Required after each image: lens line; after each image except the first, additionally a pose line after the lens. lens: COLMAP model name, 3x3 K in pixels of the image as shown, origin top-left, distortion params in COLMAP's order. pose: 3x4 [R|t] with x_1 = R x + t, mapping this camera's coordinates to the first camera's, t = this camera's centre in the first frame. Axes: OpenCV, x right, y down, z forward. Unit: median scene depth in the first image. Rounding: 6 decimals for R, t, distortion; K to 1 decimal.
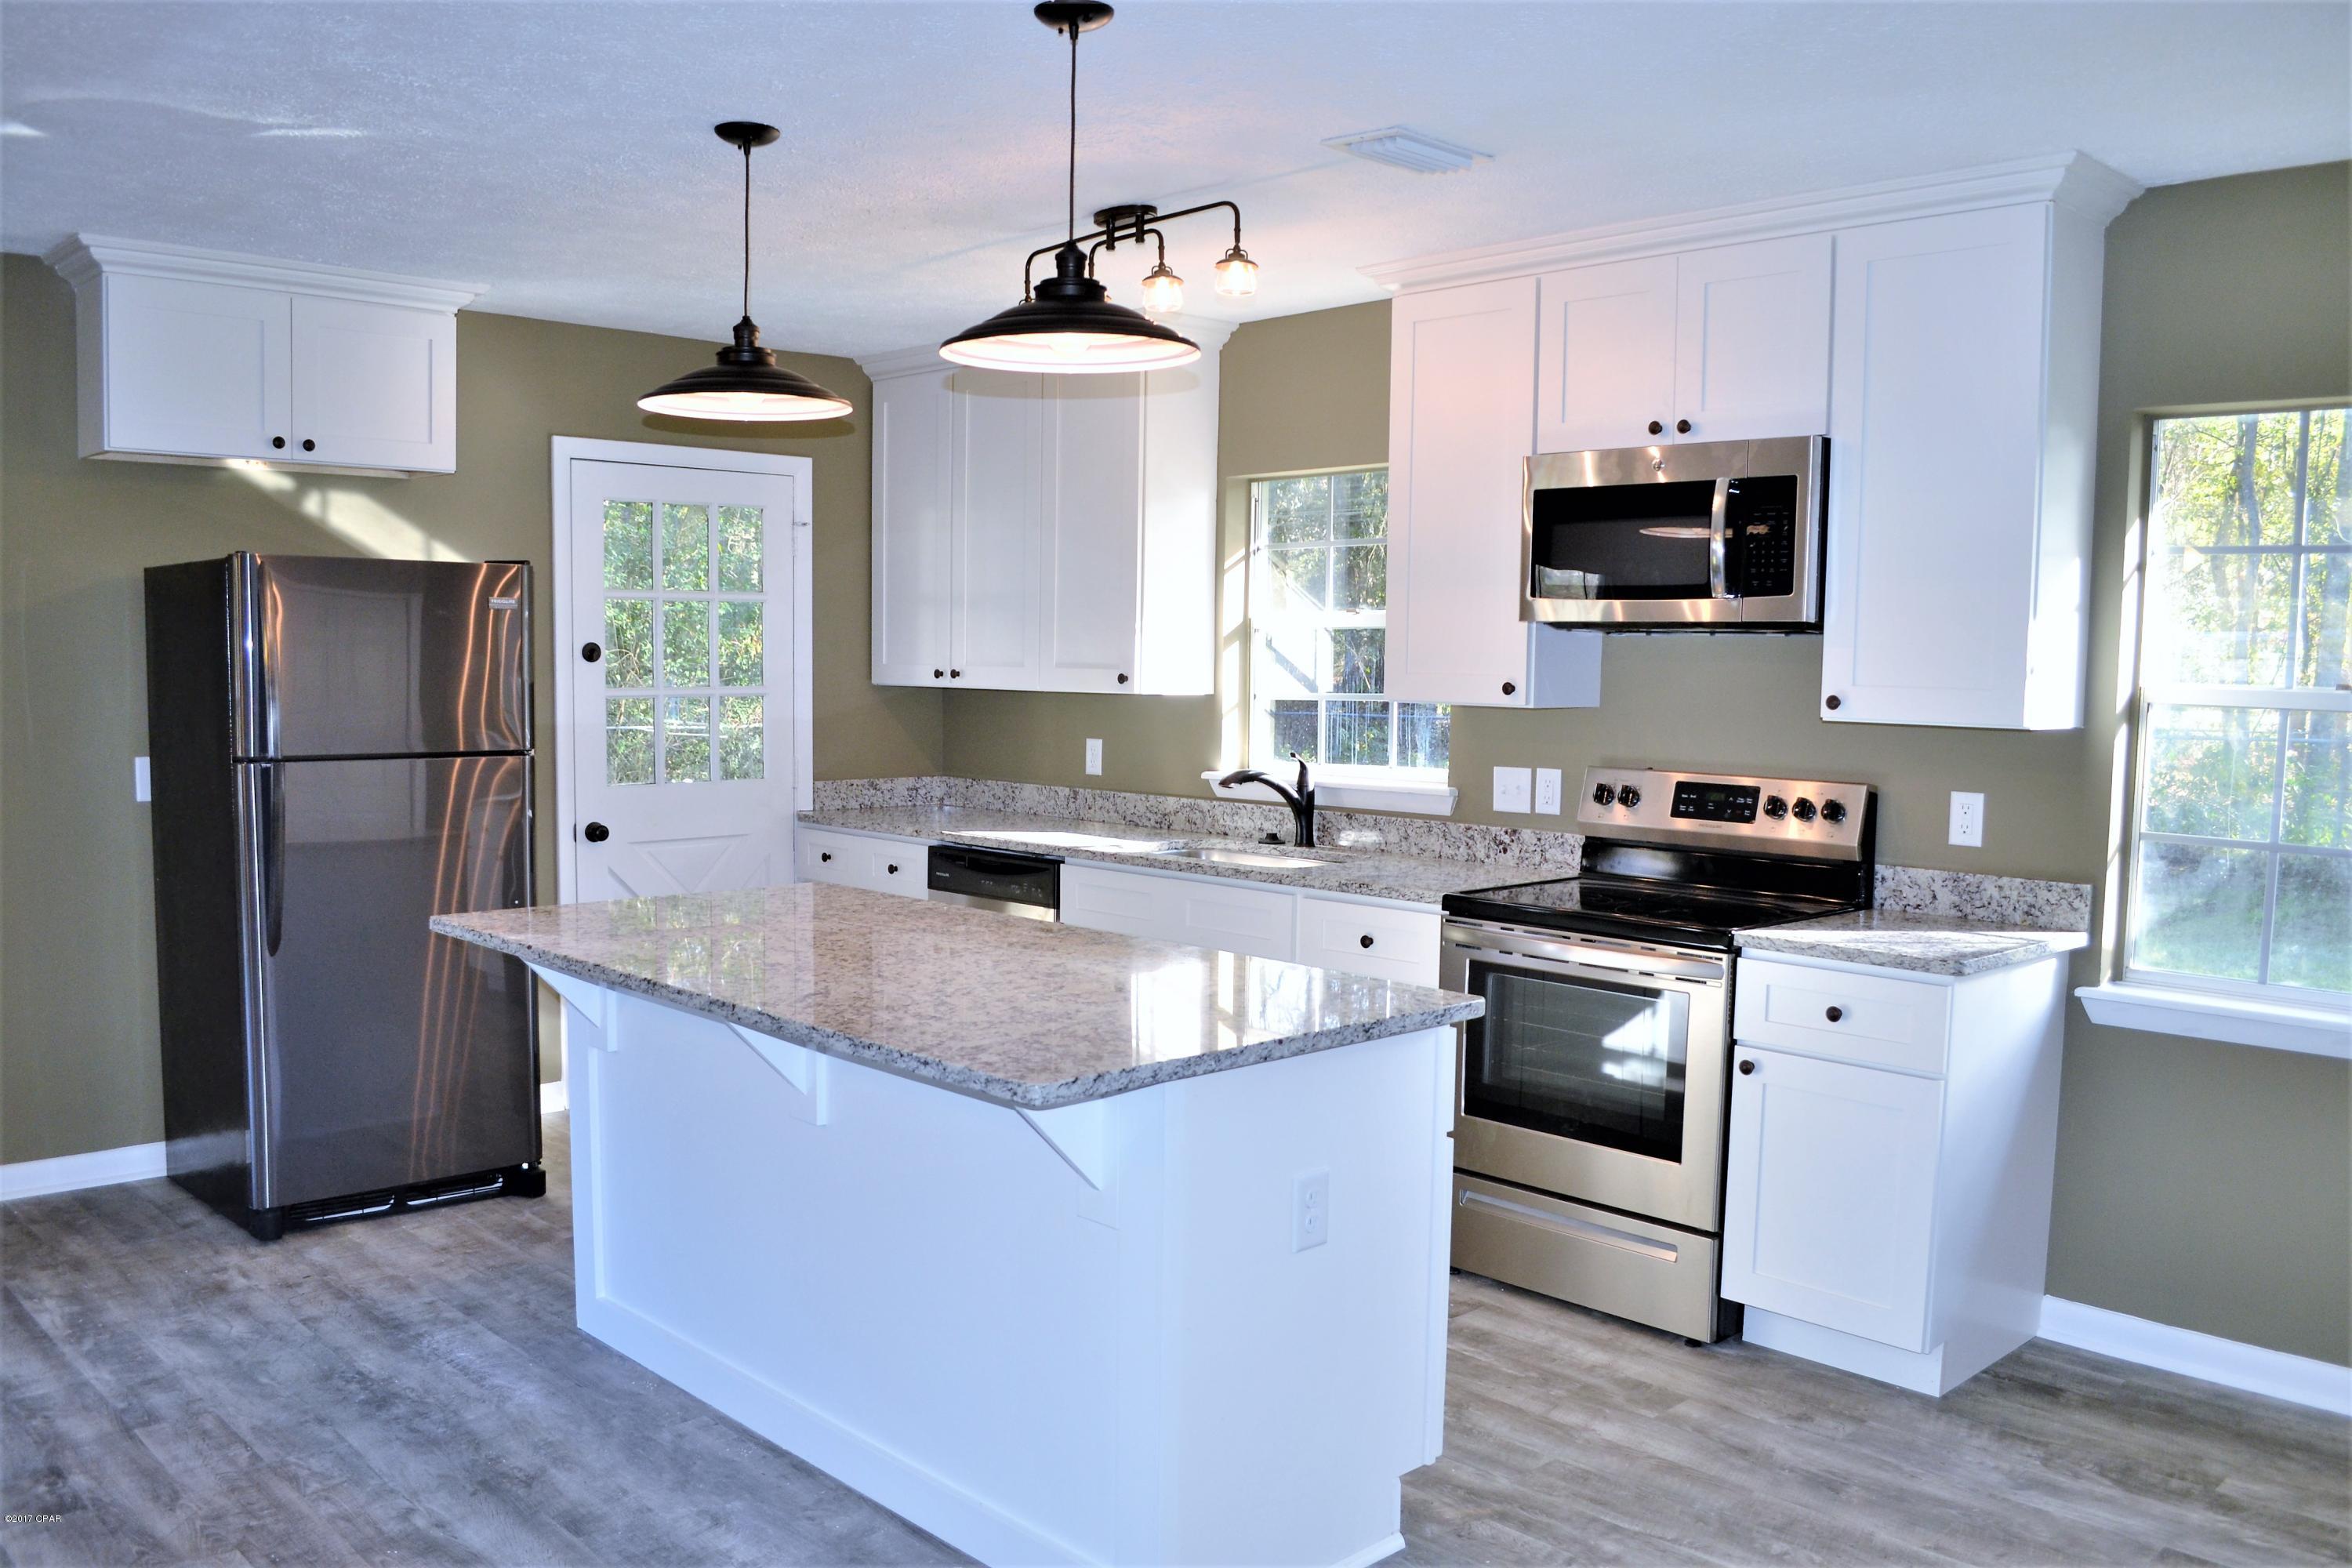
lens RADIAL K [[1884.2, 0, 1171.8], [0, 1884.2, 827.6], [0, 0, 1]] dist [-0.078745, 0.008964]
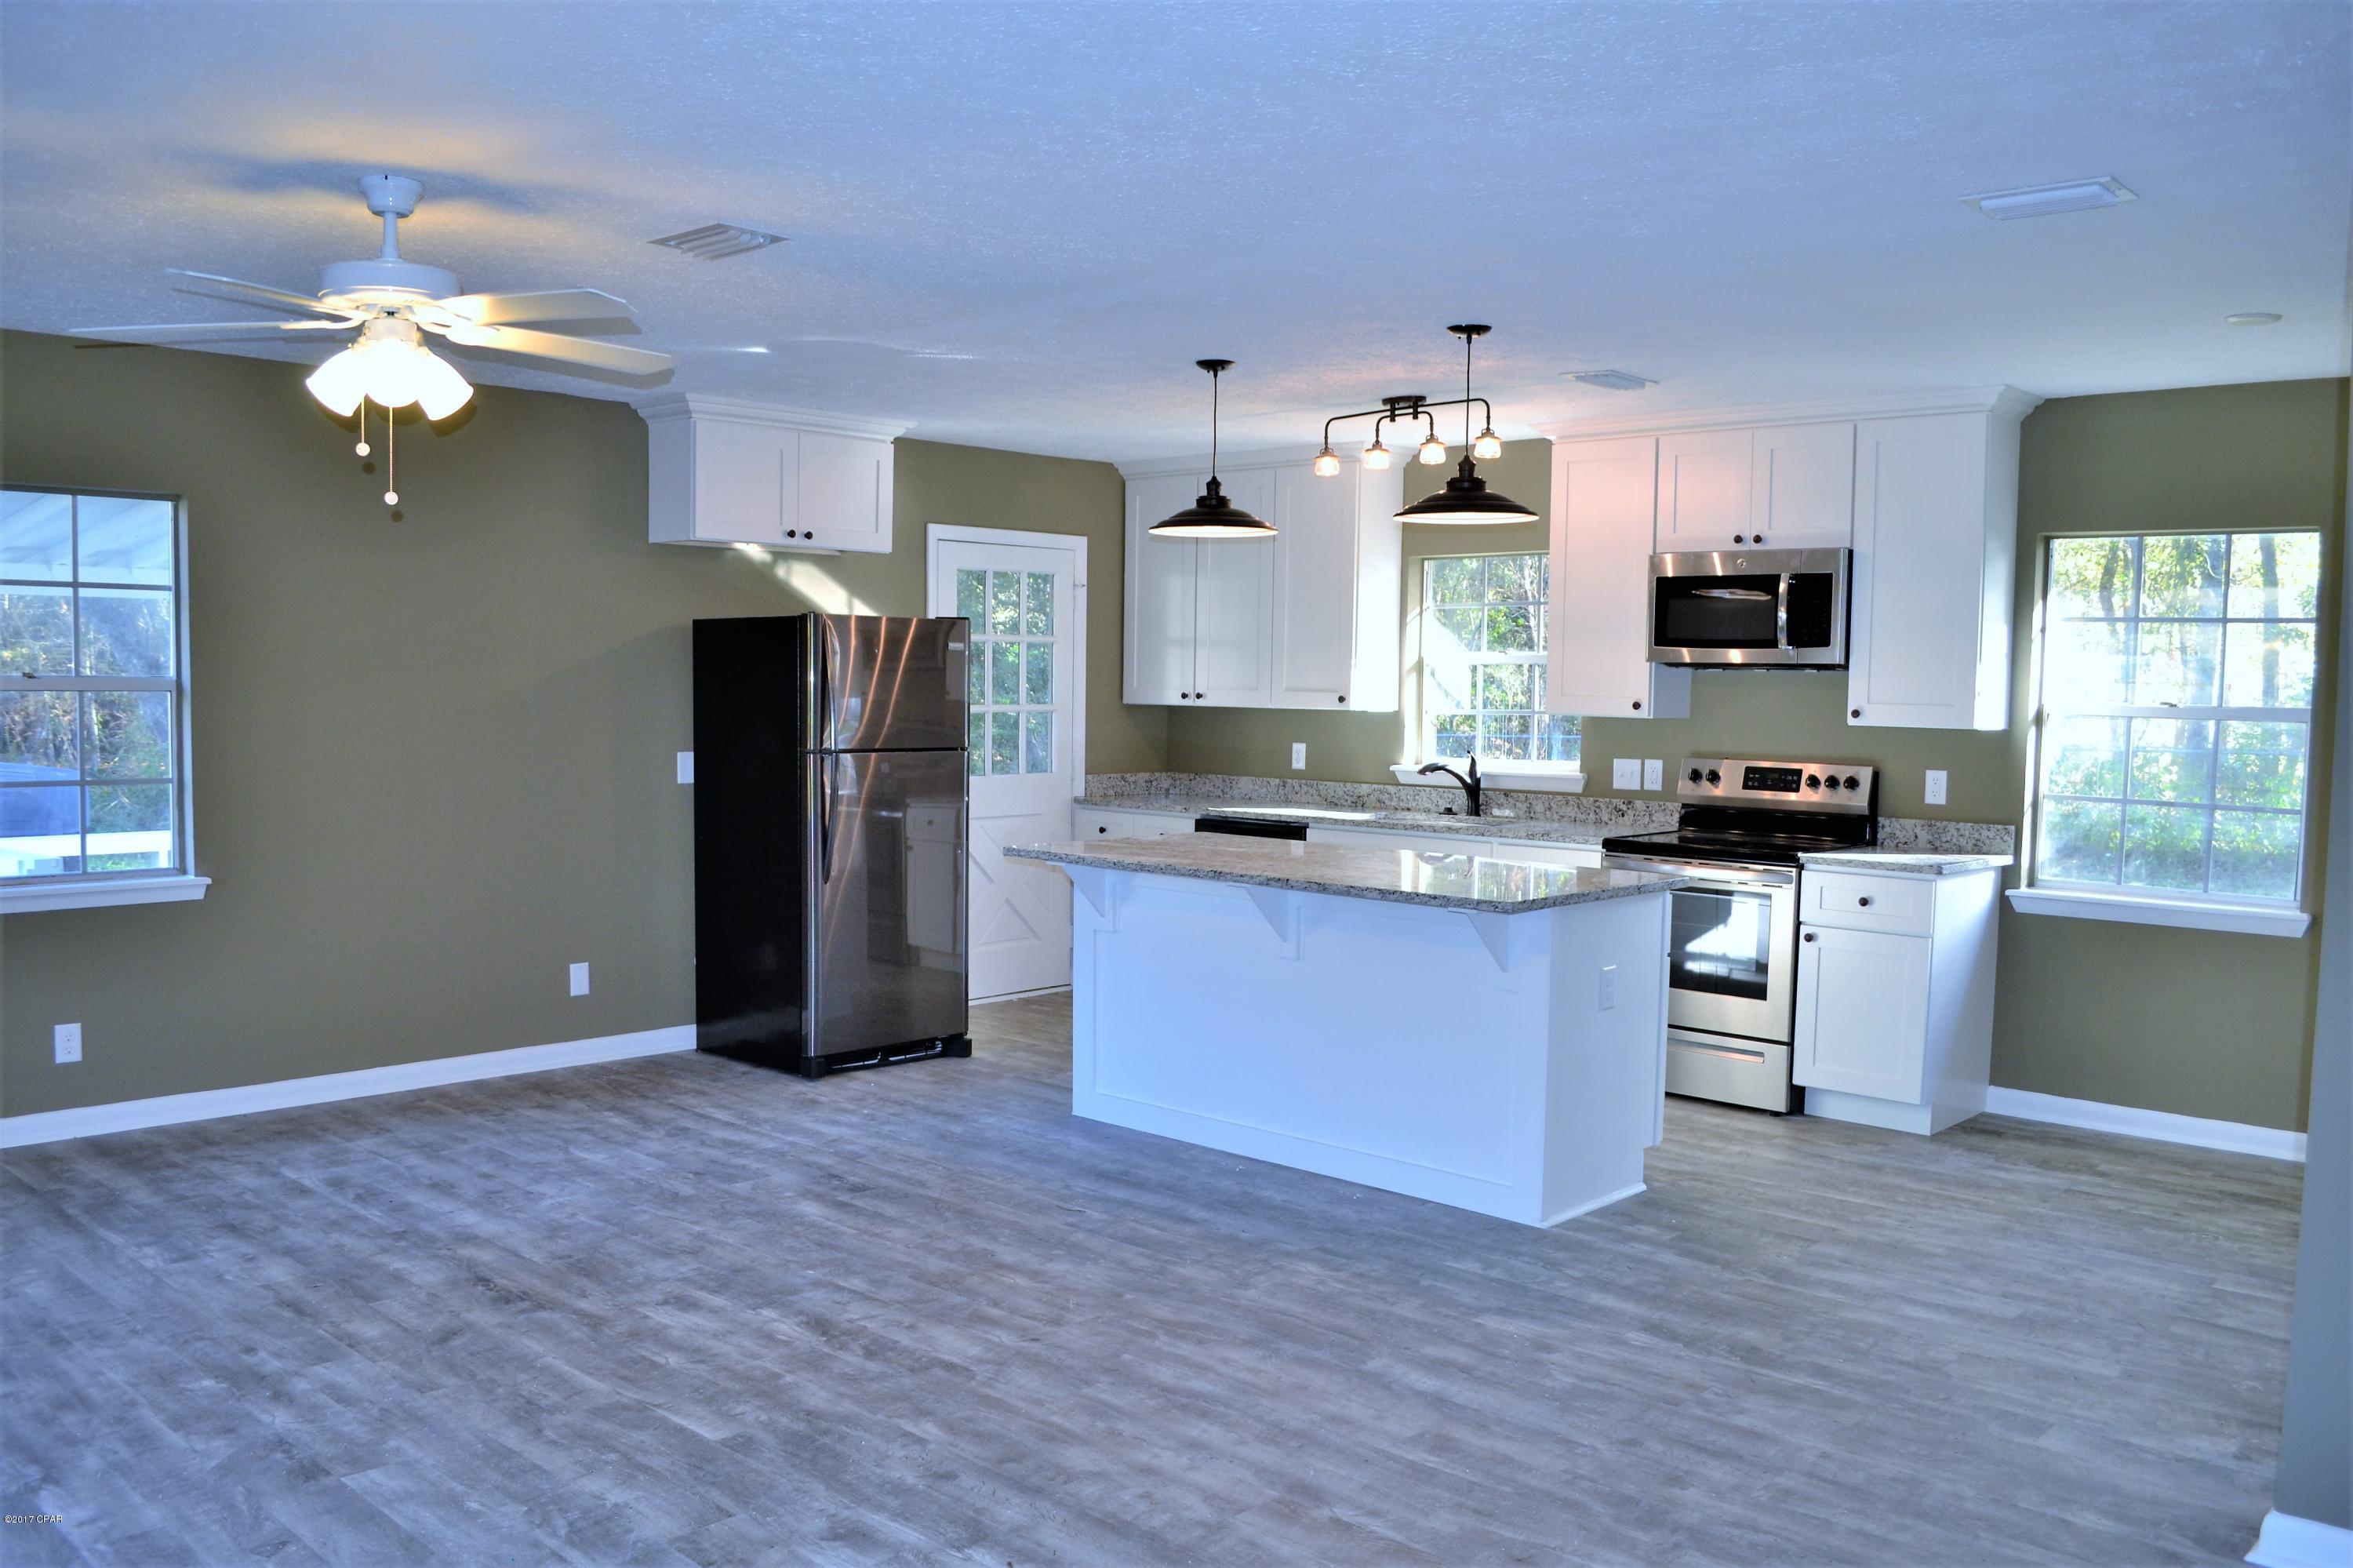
lens RADIAL K [[1885.0, 0, 1173.0], [0, 1885.0, 821.7], [0, 0, 1]] dist [-0.078745, 0.008964]
pose [[0.998838, -0.002852, 0.048109, -0.295061], [0.003605, 0.999872, -0.015579, 0.046500], [-0.048058, 0.015734, 0.998721, -0.546753]]
